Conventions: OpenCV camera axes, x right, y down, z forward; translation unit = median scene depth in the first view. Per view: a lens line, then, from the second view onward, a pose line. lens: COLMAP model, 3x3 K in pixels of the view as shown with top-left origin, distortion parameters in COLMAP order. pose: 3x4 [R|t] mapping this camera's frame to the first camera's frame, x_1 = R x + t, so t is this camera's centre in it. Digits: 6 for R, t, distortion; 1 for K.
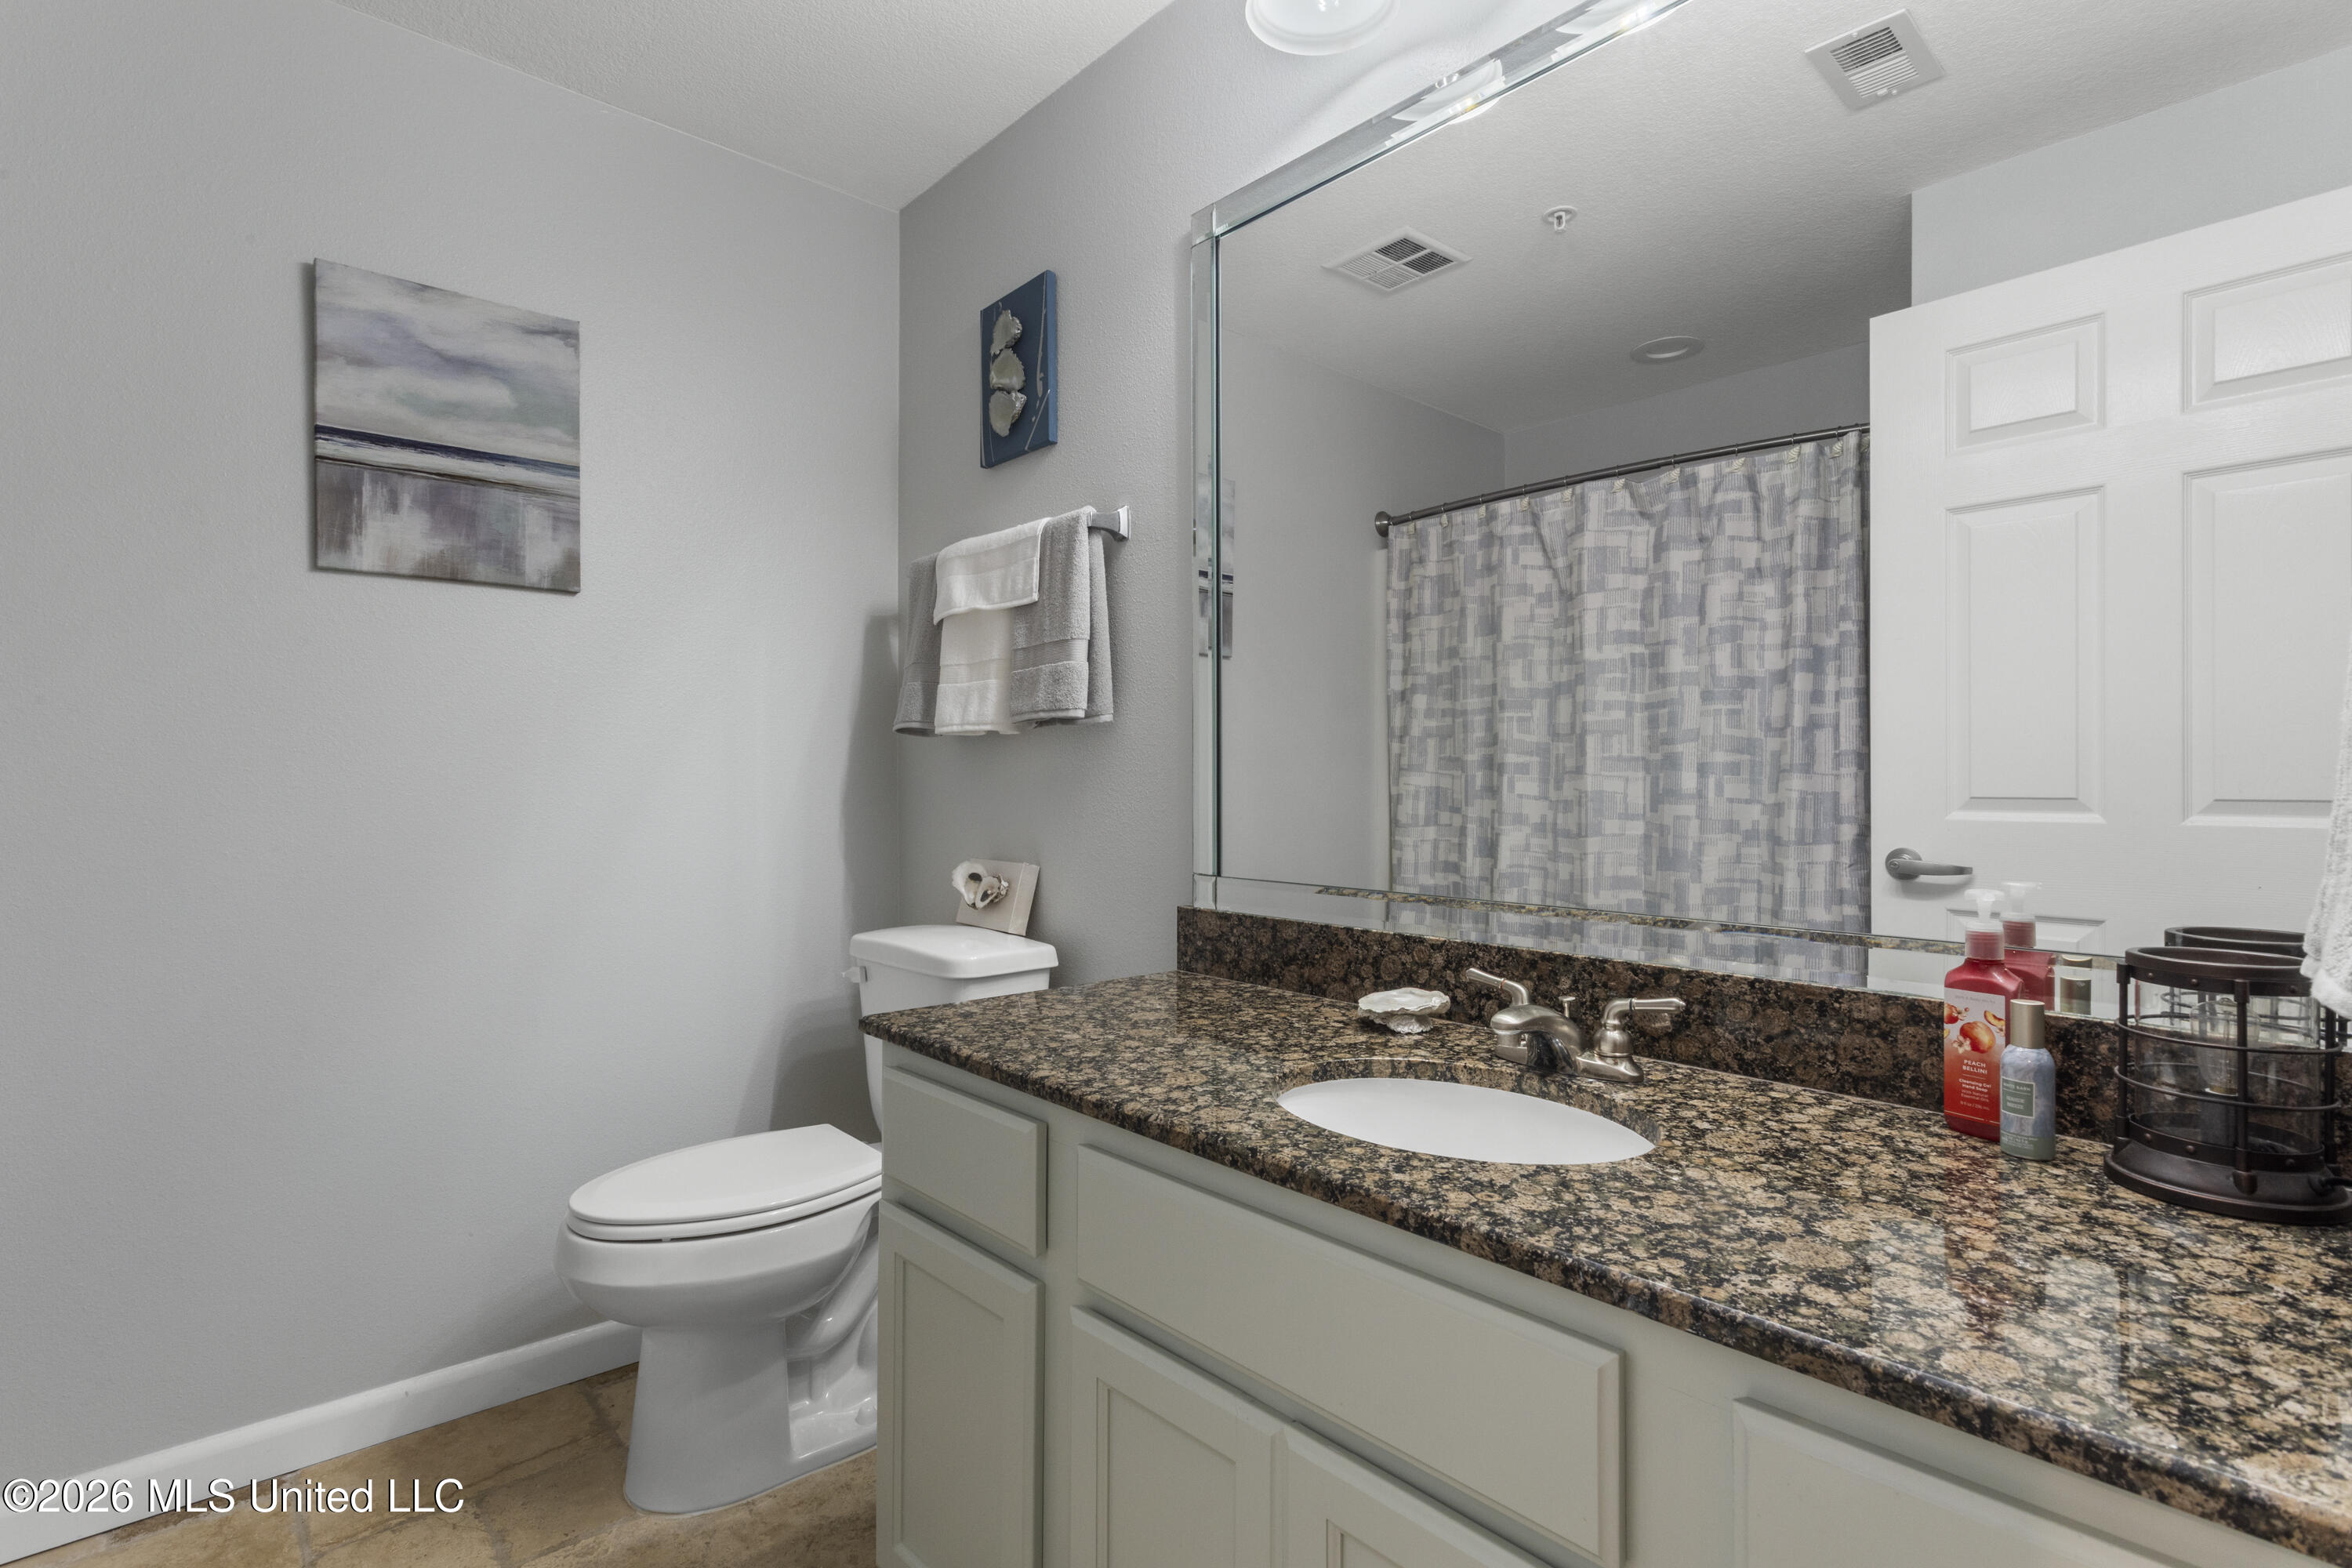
lens RADIAL K [[1146.2, 0, 1172.6], [0, 1146.2, 752.0], [0, 0, 1]] dist [-0.001428, 0.001535]
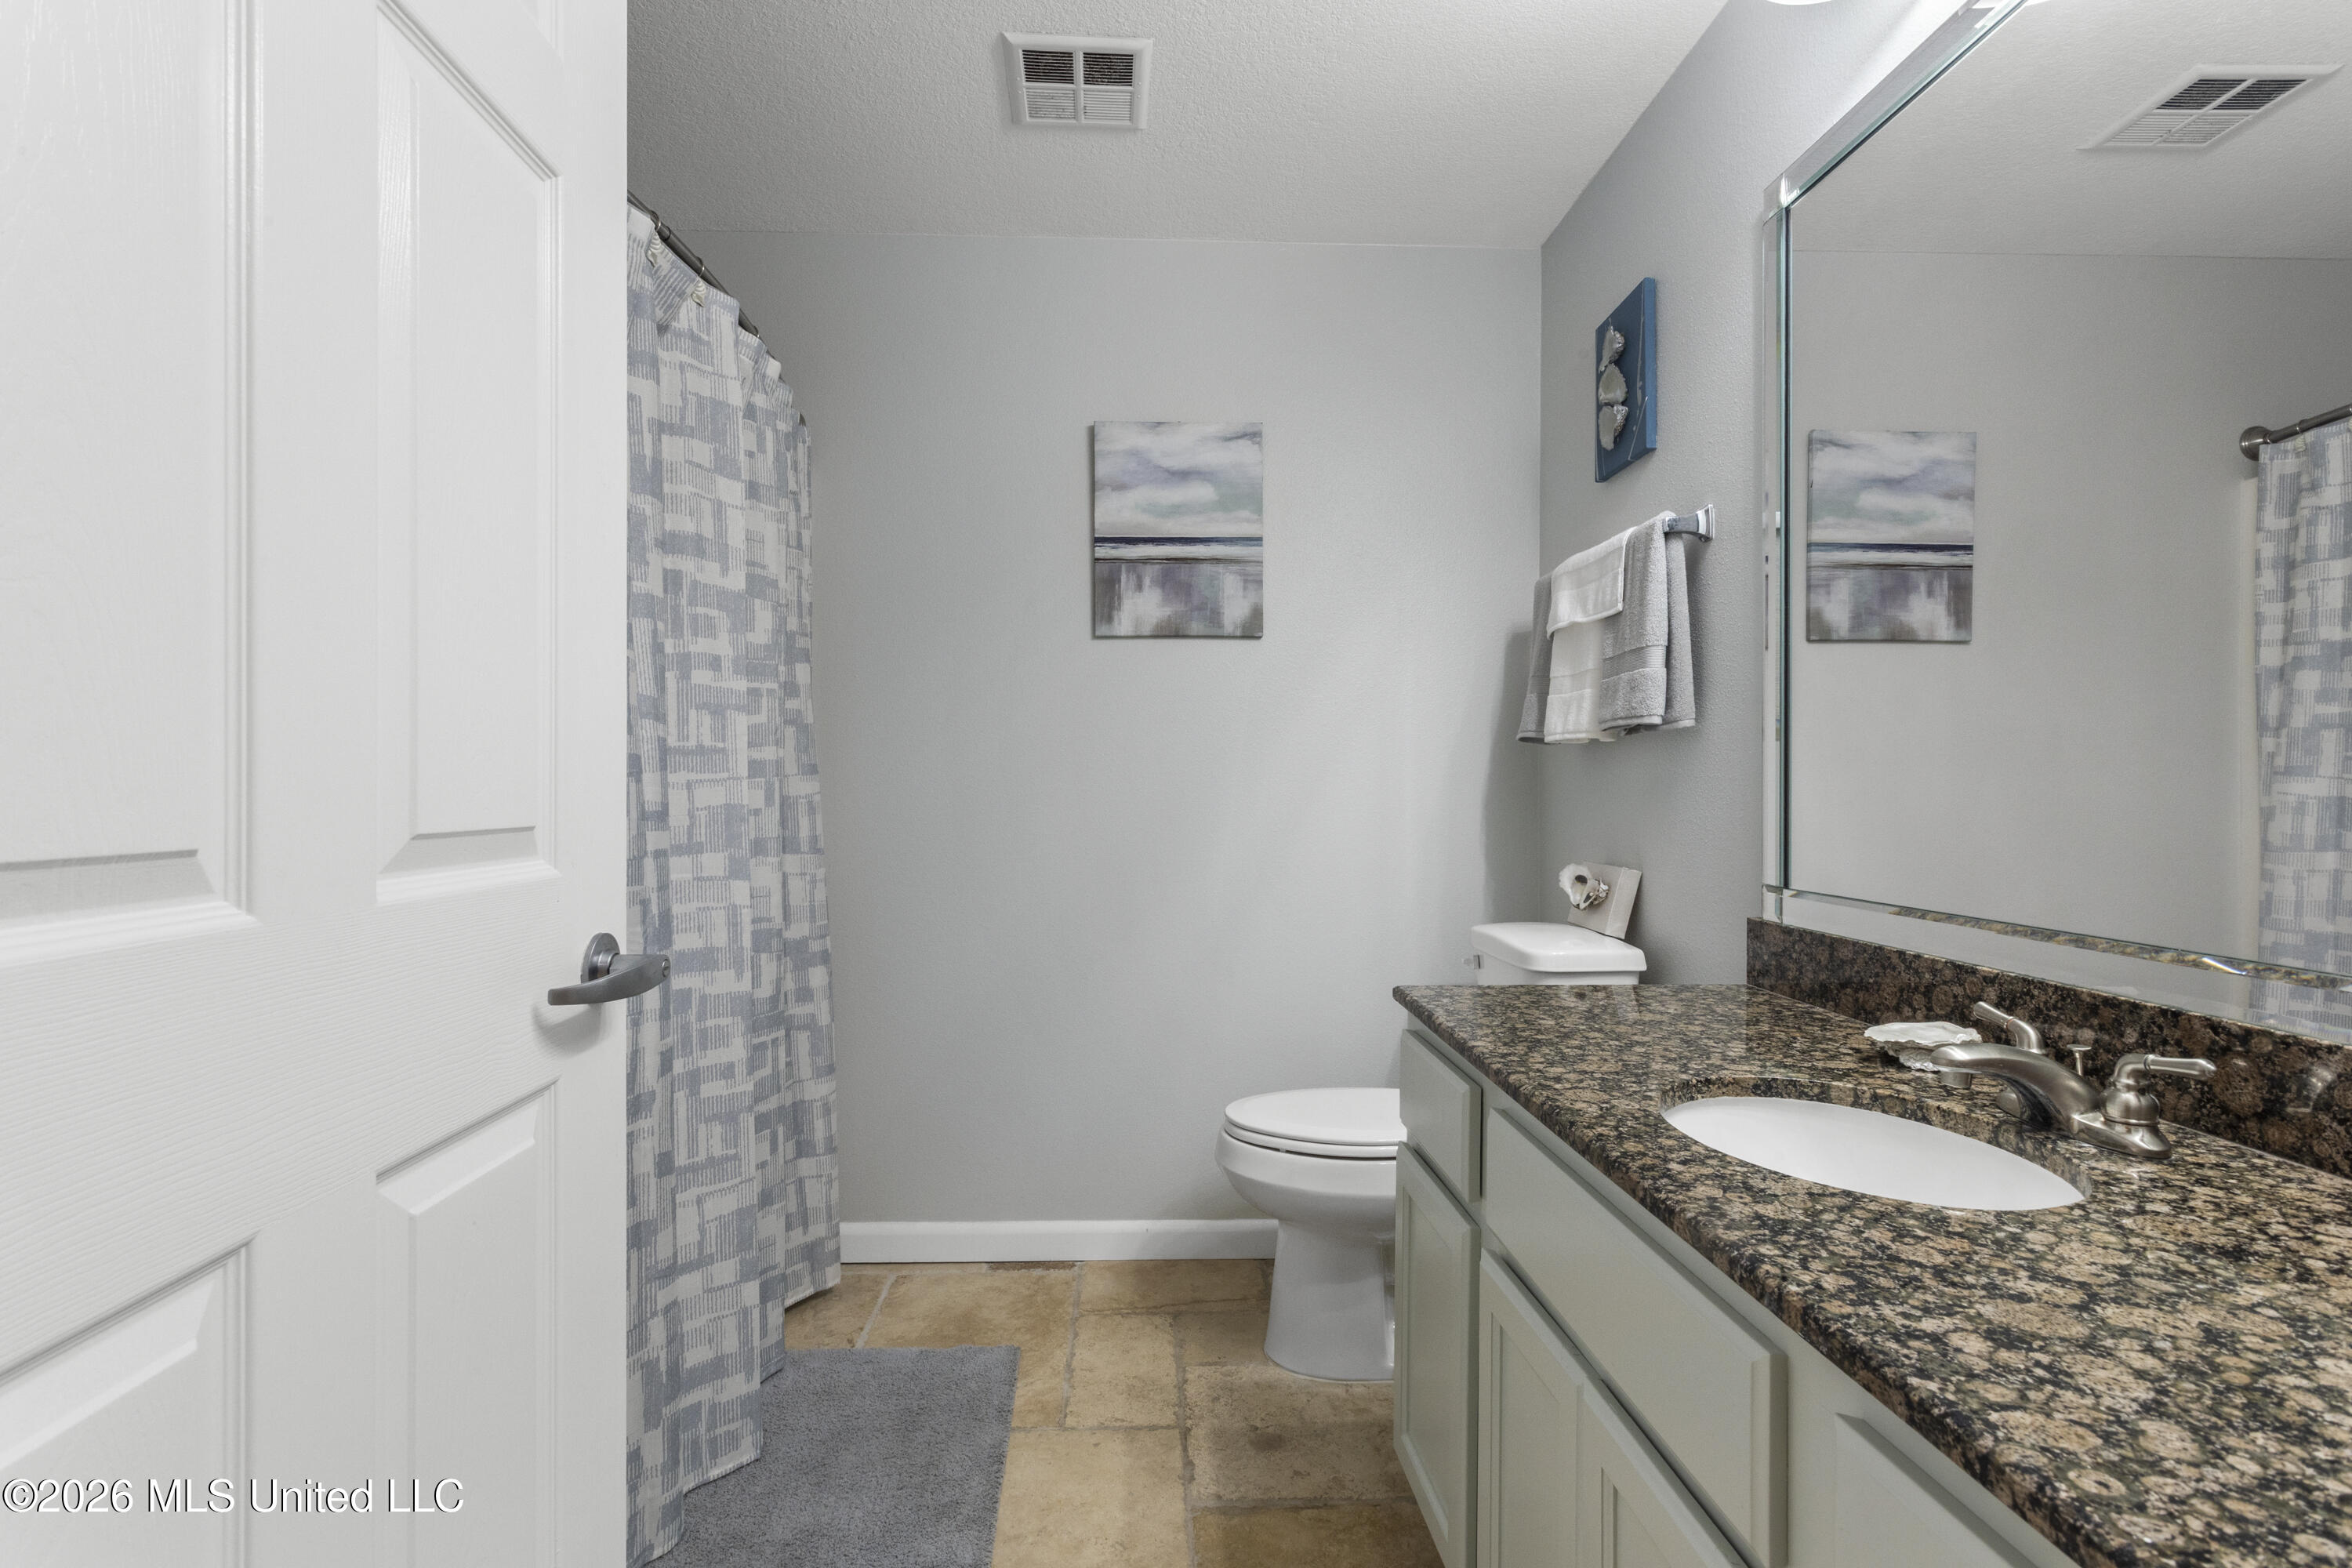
lens RADIAL K [[1146.2, 0, 1172.6], [0, 1146.2, 752.0], [0, 0, 1]] dist [-0.001428, 0.001535]
pose [[0.771524, -0.016724, -0.635981, 0.260771], [0.013292, 0.999860, -0.010169, -0.001040], [0.636062, -0.000608, 0.771638, -0.048570]]
